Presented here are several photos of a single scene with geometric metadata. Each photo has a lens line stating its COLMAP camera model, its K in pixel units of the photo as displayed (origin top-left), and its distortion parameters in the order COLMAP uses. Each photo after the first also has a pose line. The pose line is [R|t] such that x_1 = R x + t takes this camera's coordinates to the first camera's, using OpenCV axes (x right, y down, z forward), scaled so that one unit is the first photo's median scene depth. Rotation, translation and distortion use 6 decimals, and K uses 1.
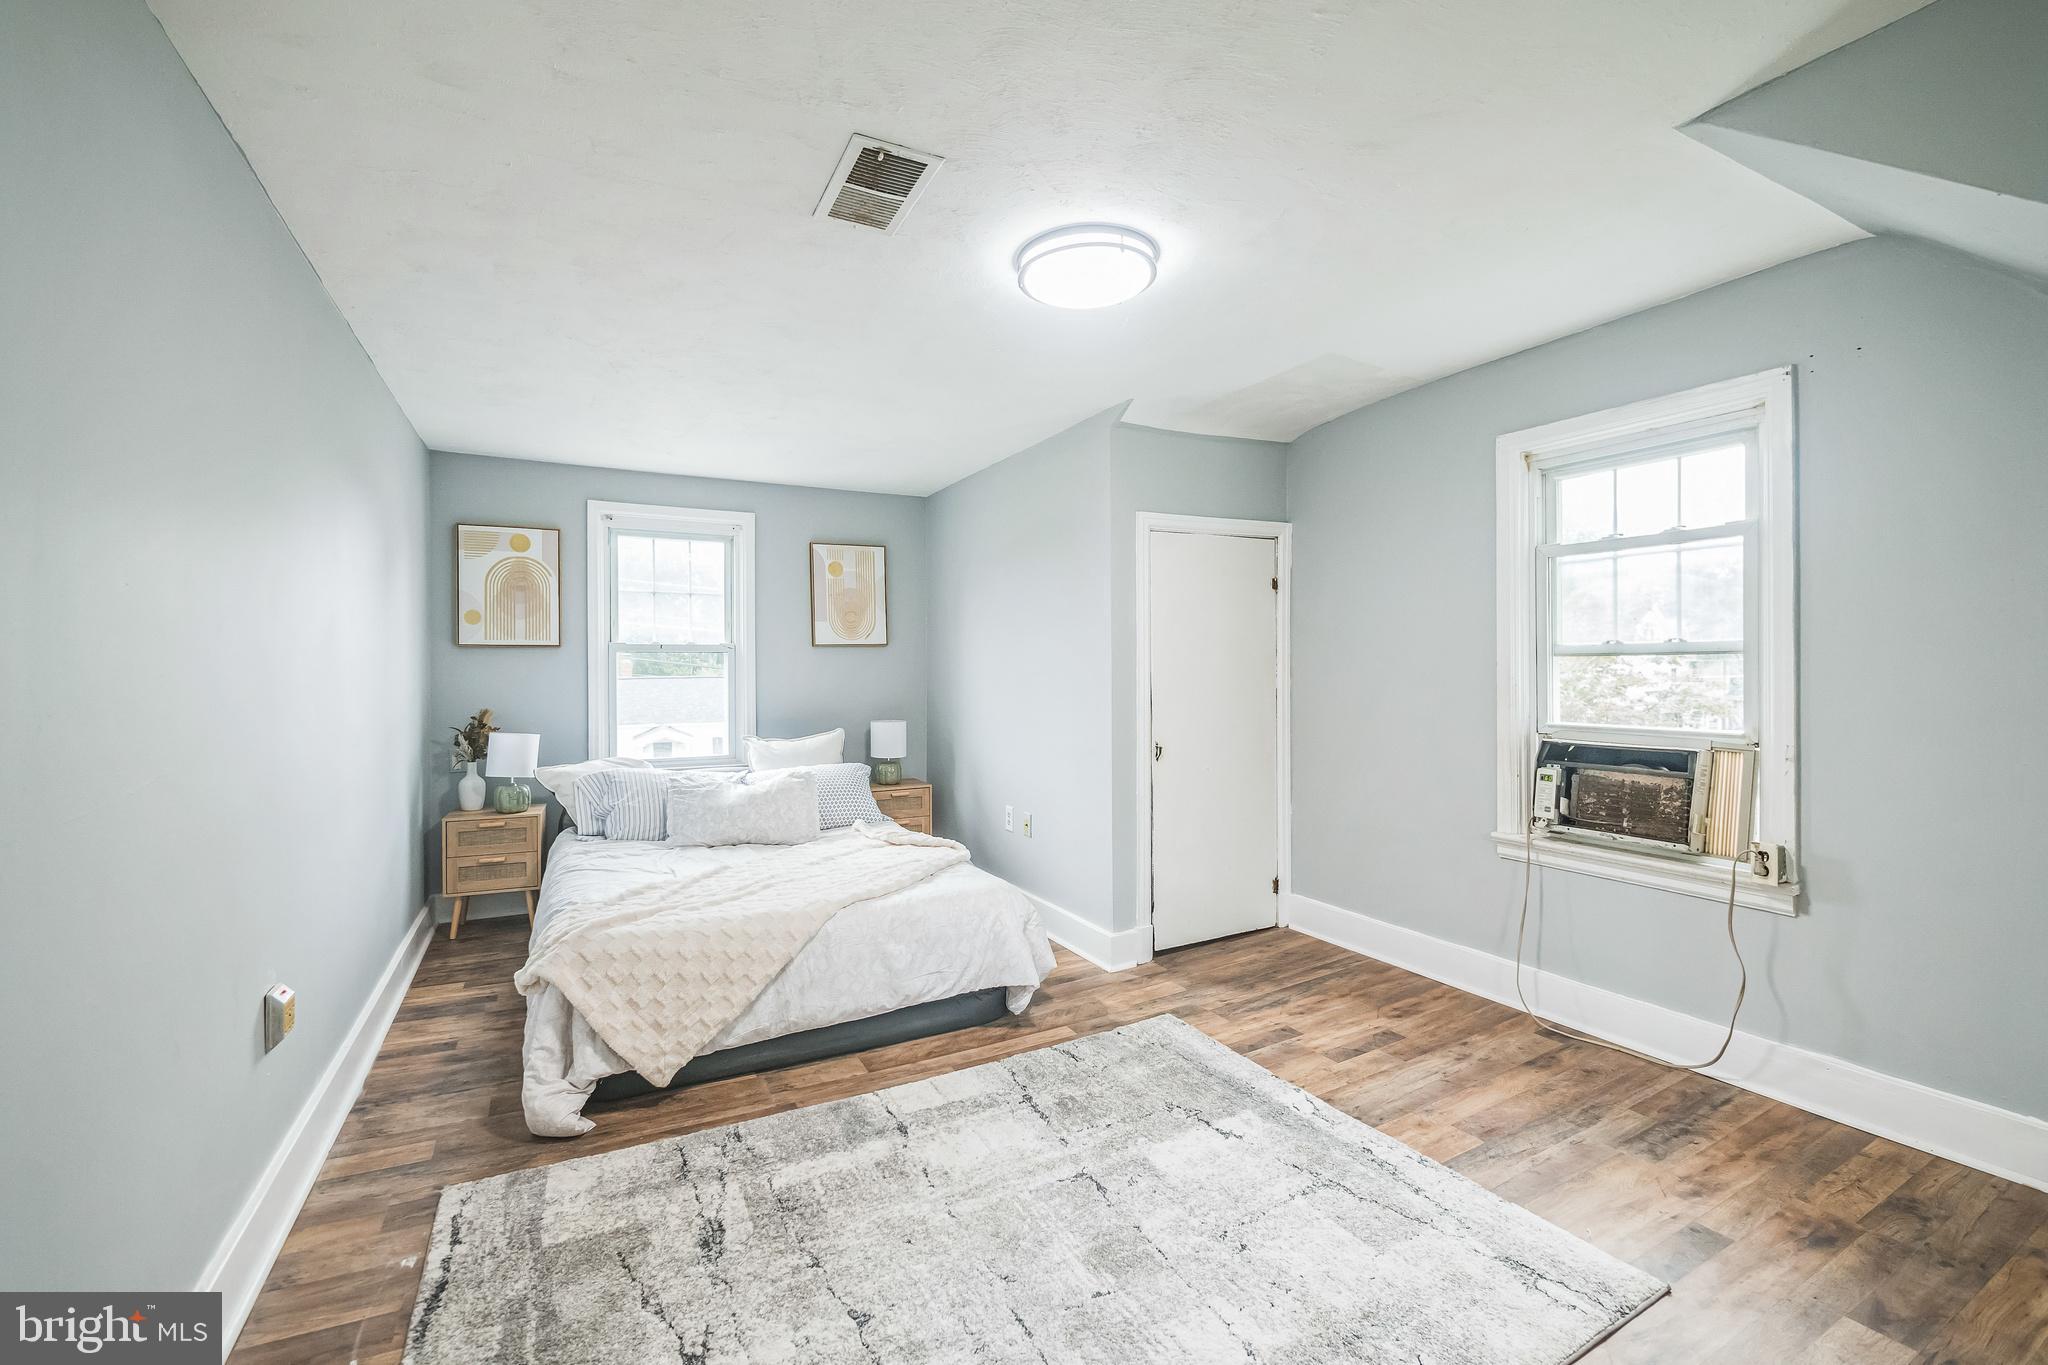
lens RADIAL K [[864.0, 0, 1026.5], [0, 864.0, 671.9], [0, 0, 1]] dist [-0.008794, 0.000173]
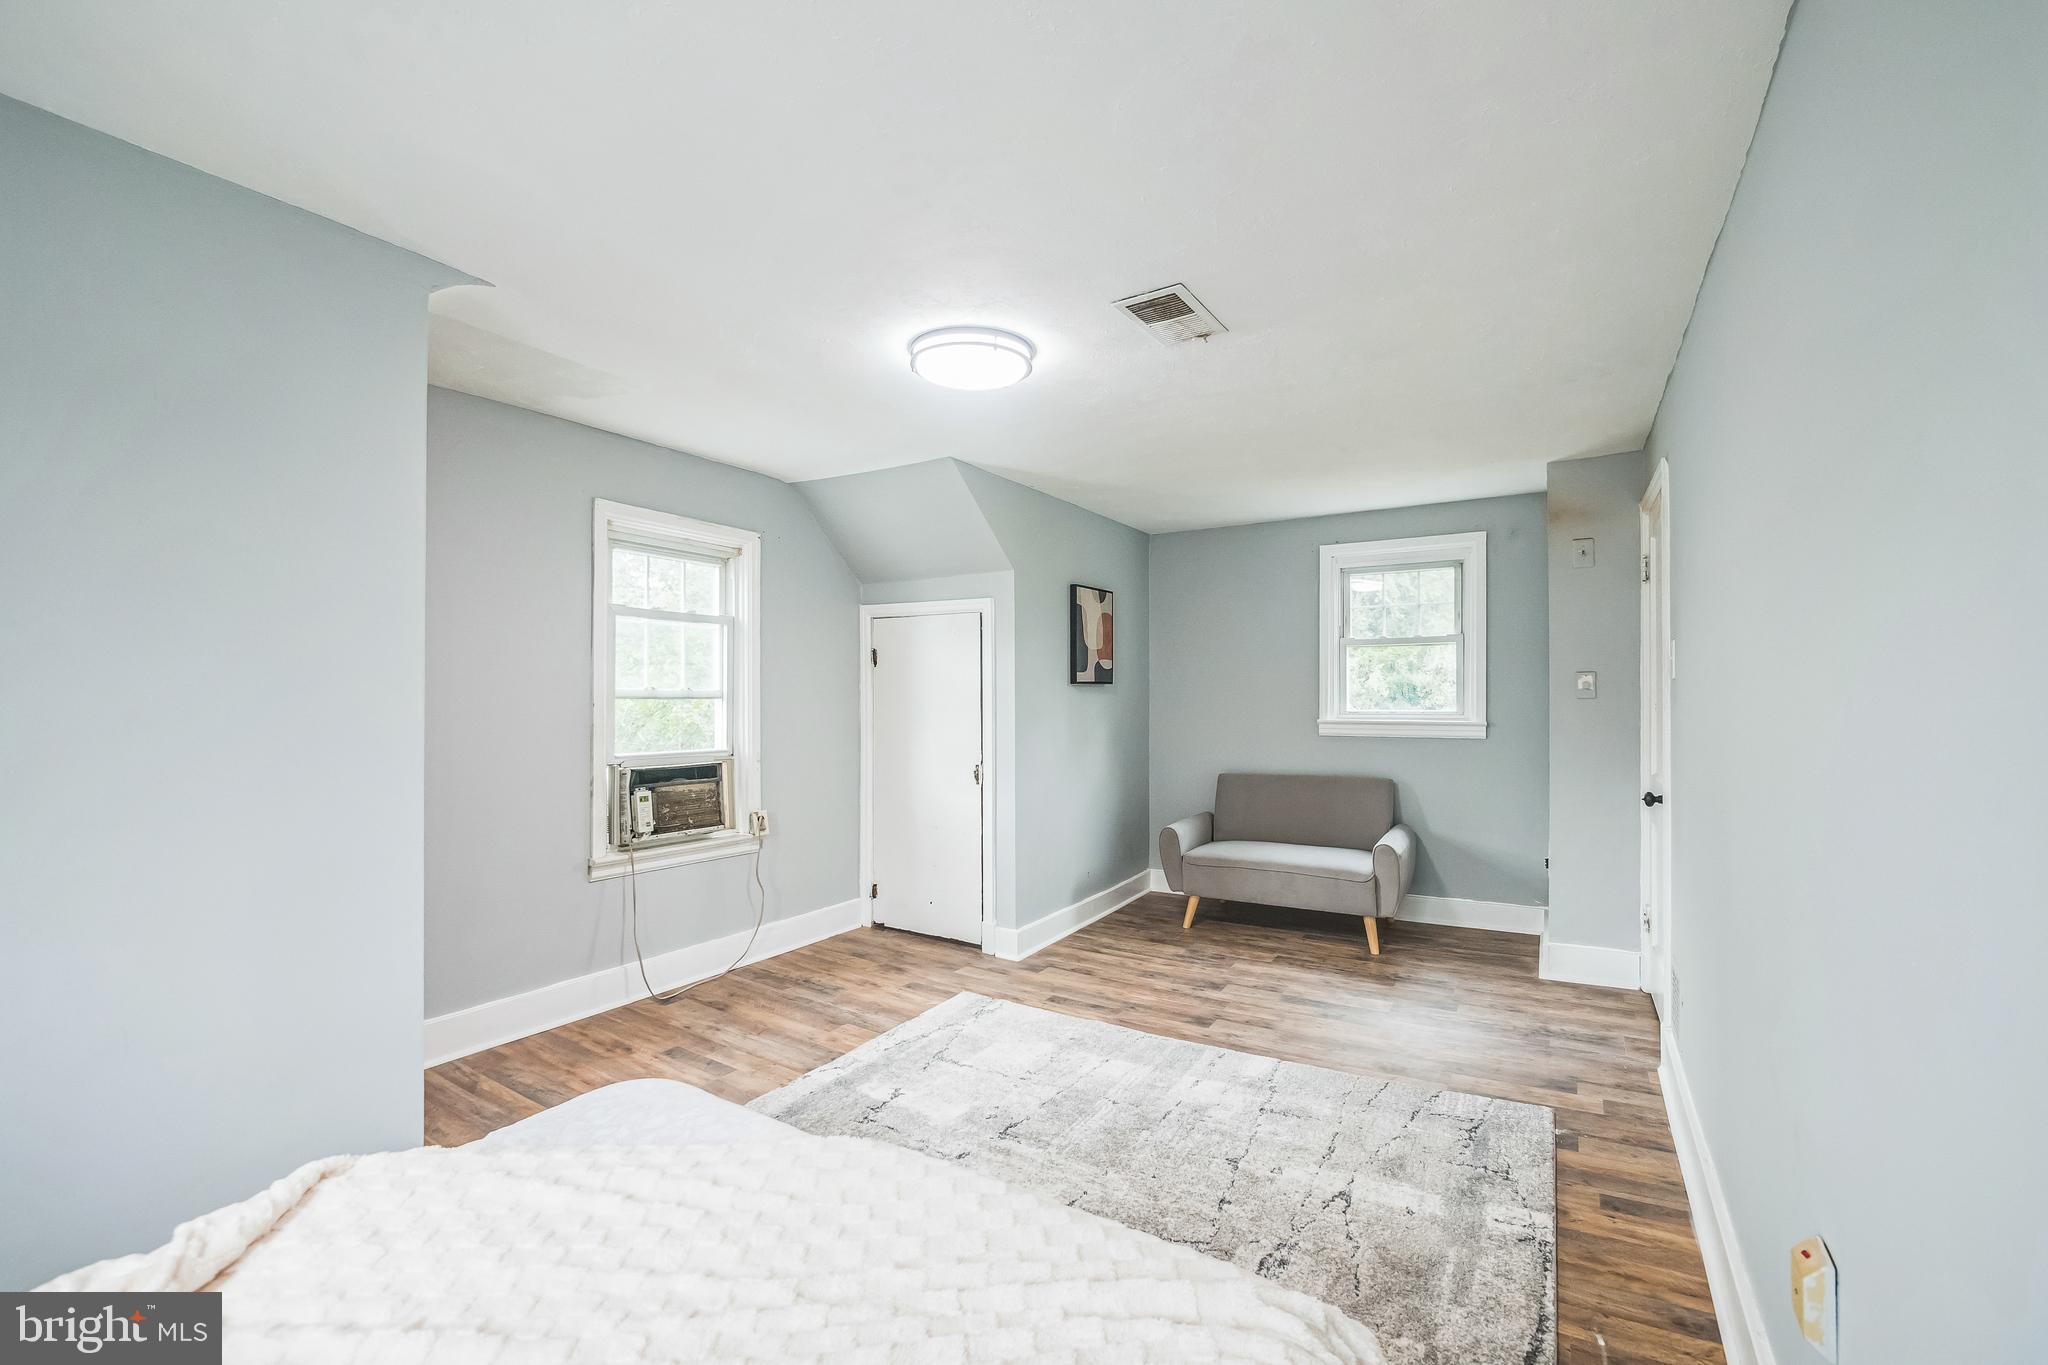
lens RADIAL K [[864.0, 0, 1024.5], [0, 864.0, 697.8], [0, 0, 1]] dist [-0.008794, 0.000173]
pose [[-0.495308, 0.004332, 0.868707, -0.795814], [0.005483, 0.999983, -0.001861, -0.016064], [-0.868700, 0.003841, -0.495323, 1.256224]]
